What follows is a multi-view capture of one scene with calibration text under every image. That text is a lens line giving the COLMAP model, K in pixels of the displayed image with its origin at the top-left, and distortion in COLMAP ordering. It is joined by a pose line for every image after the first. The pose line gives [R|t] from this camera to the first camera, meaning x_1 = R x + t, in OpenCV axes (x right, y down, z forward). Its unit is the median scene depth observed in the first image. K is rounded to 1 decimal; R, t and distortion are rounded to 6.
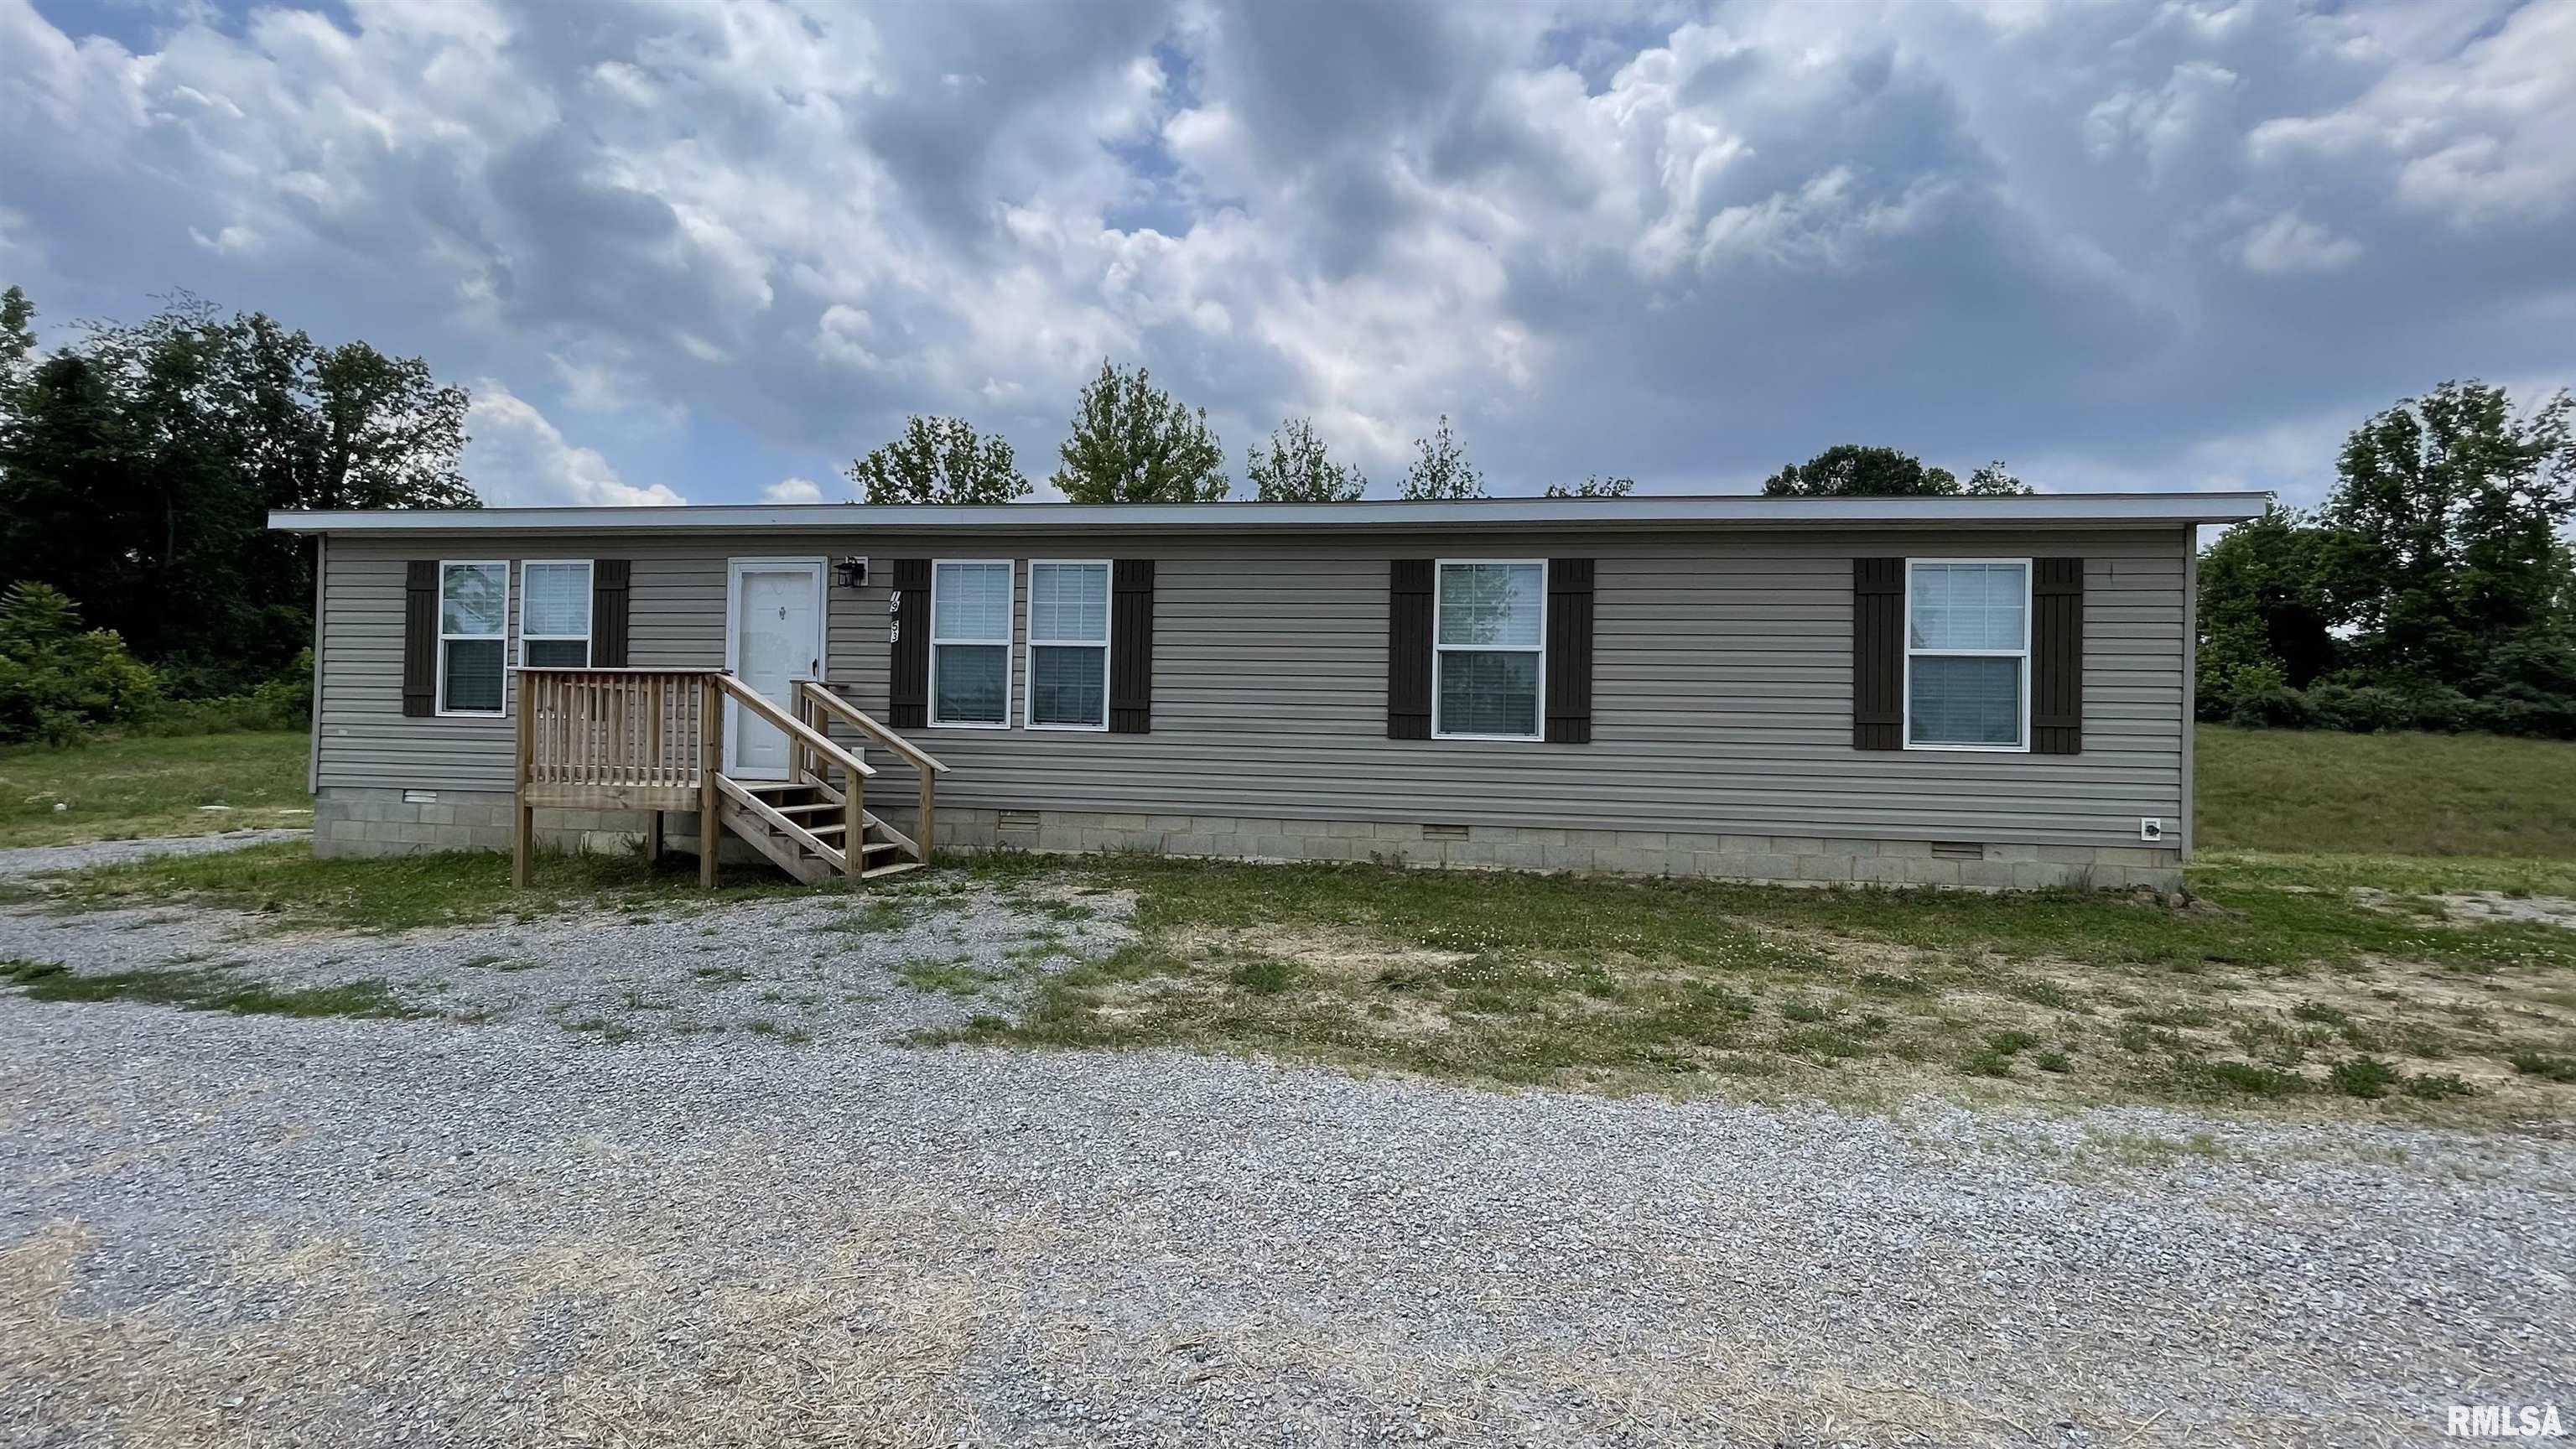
lens RADIAL K [[1079.6, 0, 1292.5], [0, 1079.6, 719.7], [0, 0, 1]] dist [-0.016243, 0.004800]
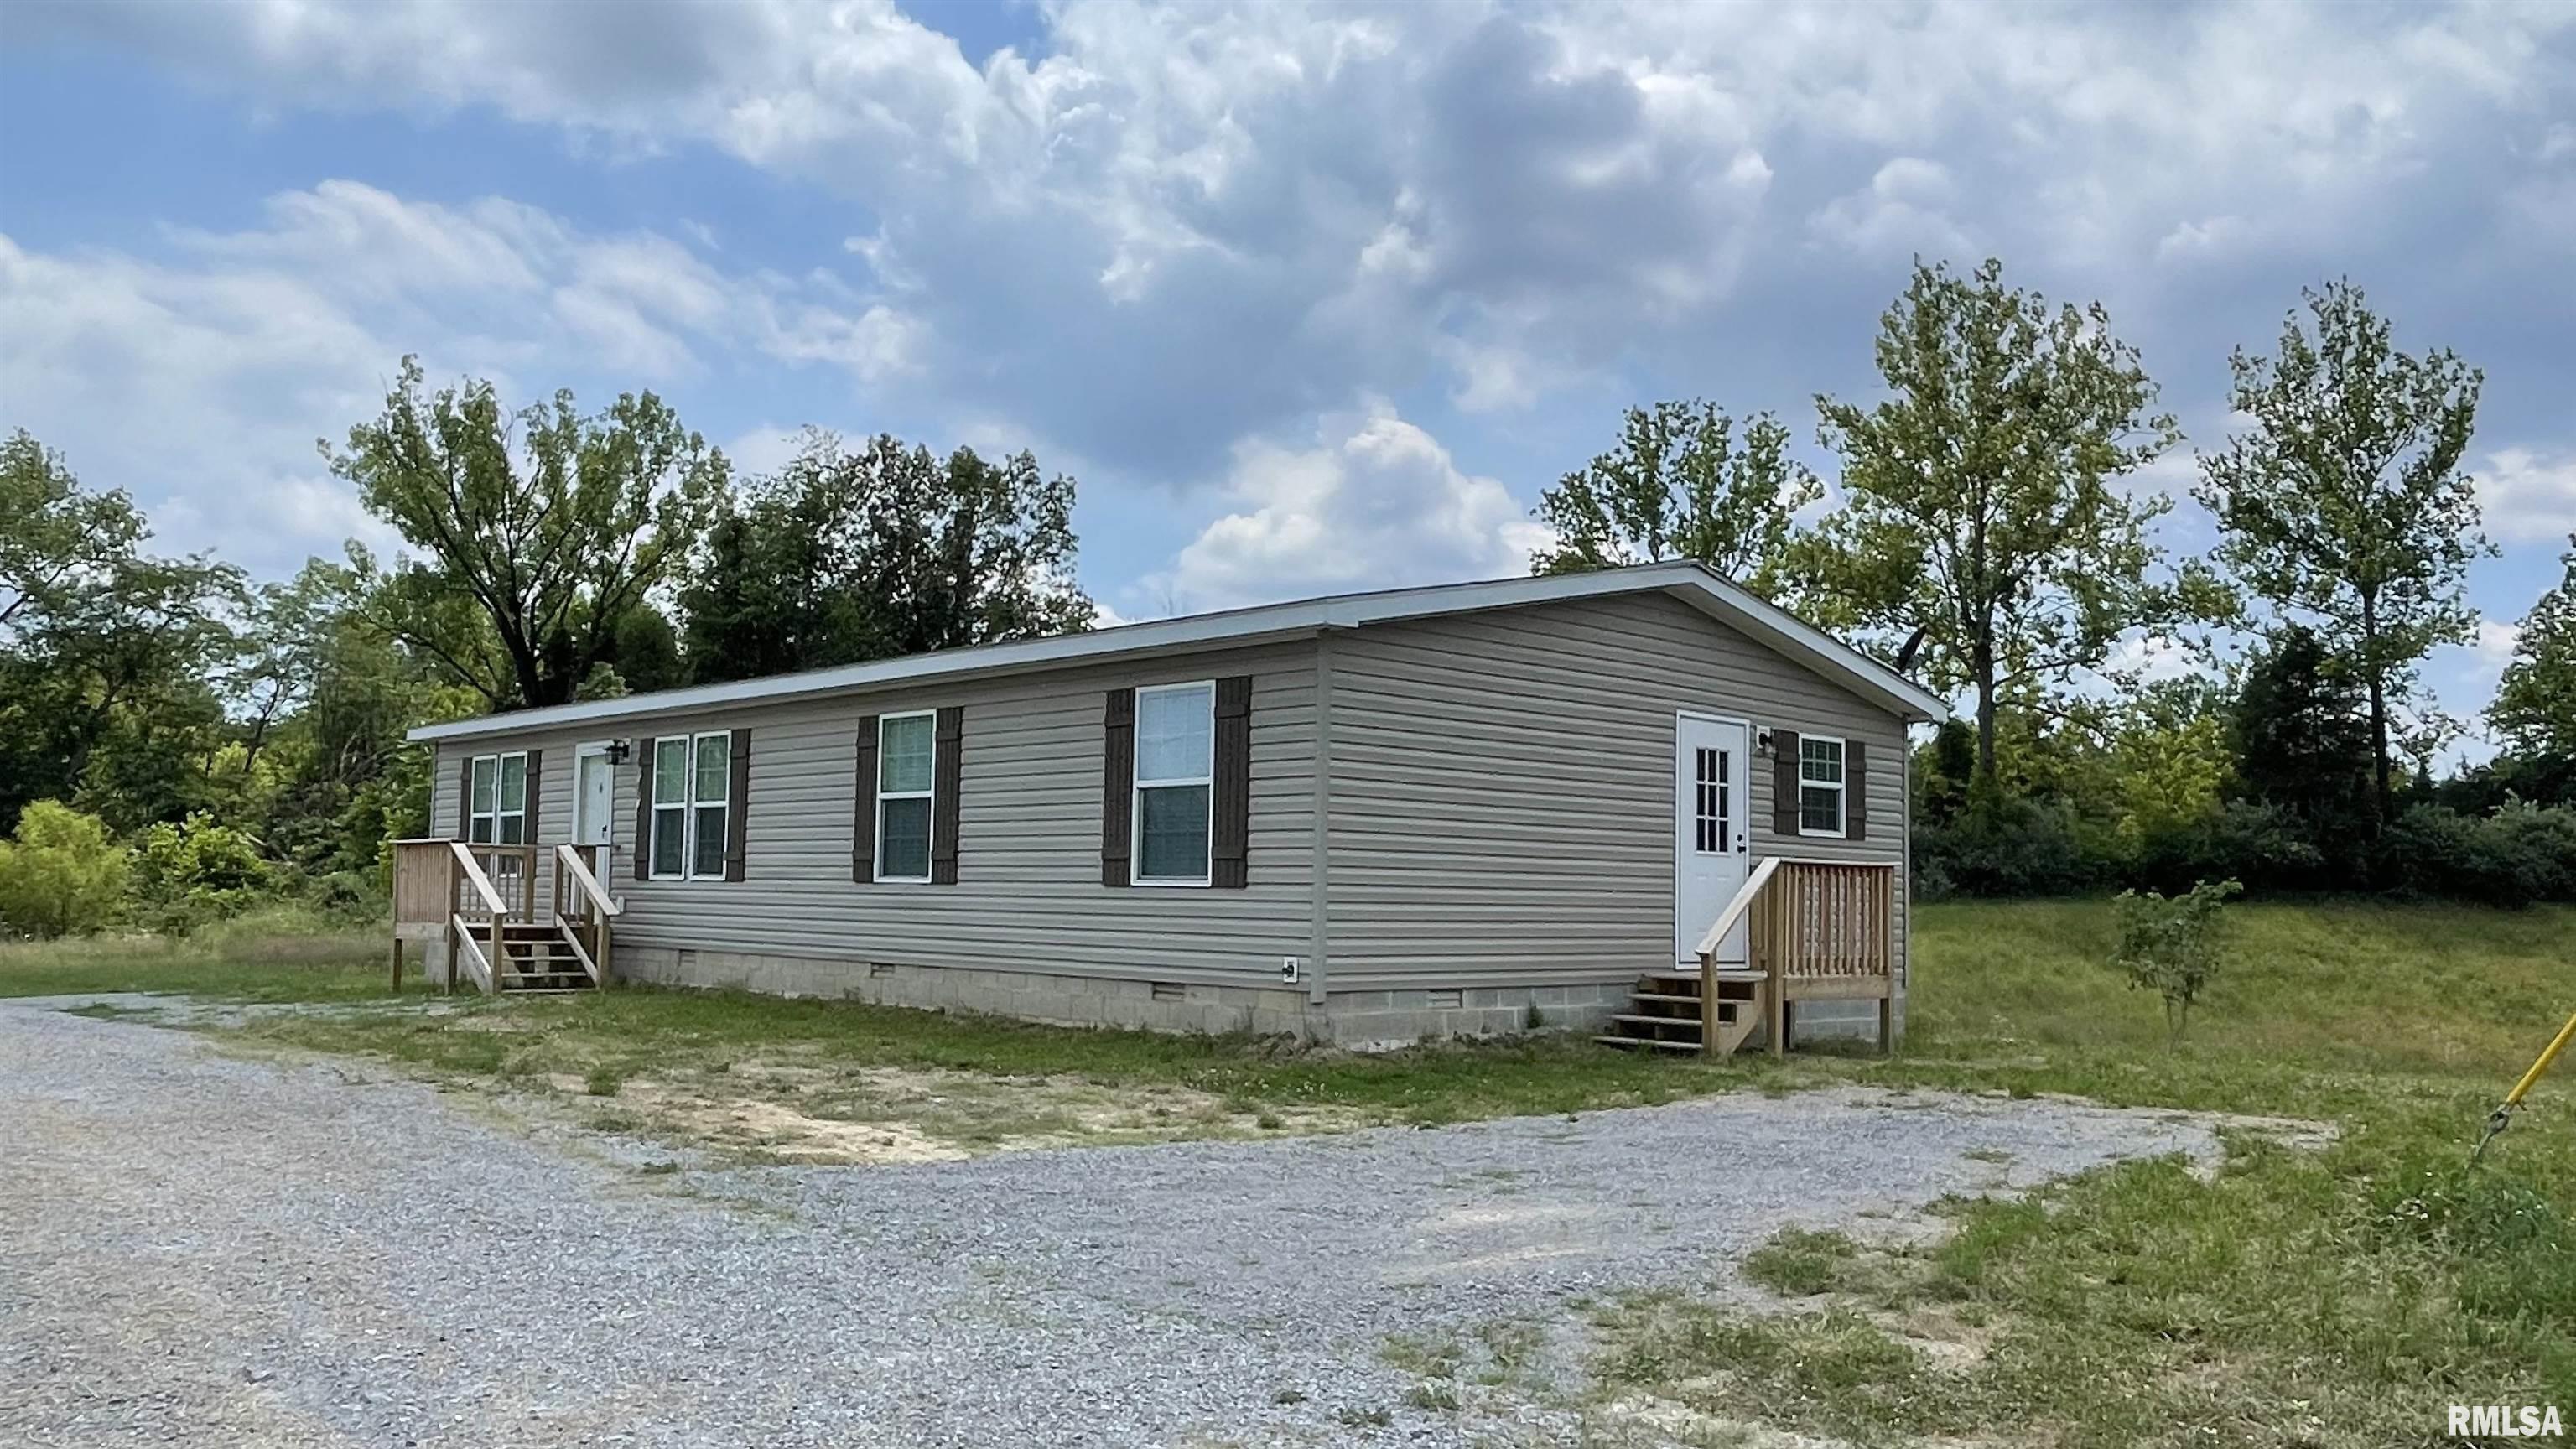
lens RADIAL K [[1897.2, 0, 1226.9], [0, 1897.2, 759.7], [0, 0, 1]] dist [-0.002449, -0.012959]
pose [[0.778554, -0.056139, -0.625062, 1.176588], [0.015567, 0.997412, -0.070192, 0.024988], [0.627385, 0.044918, 0.777413, -0.189156]]
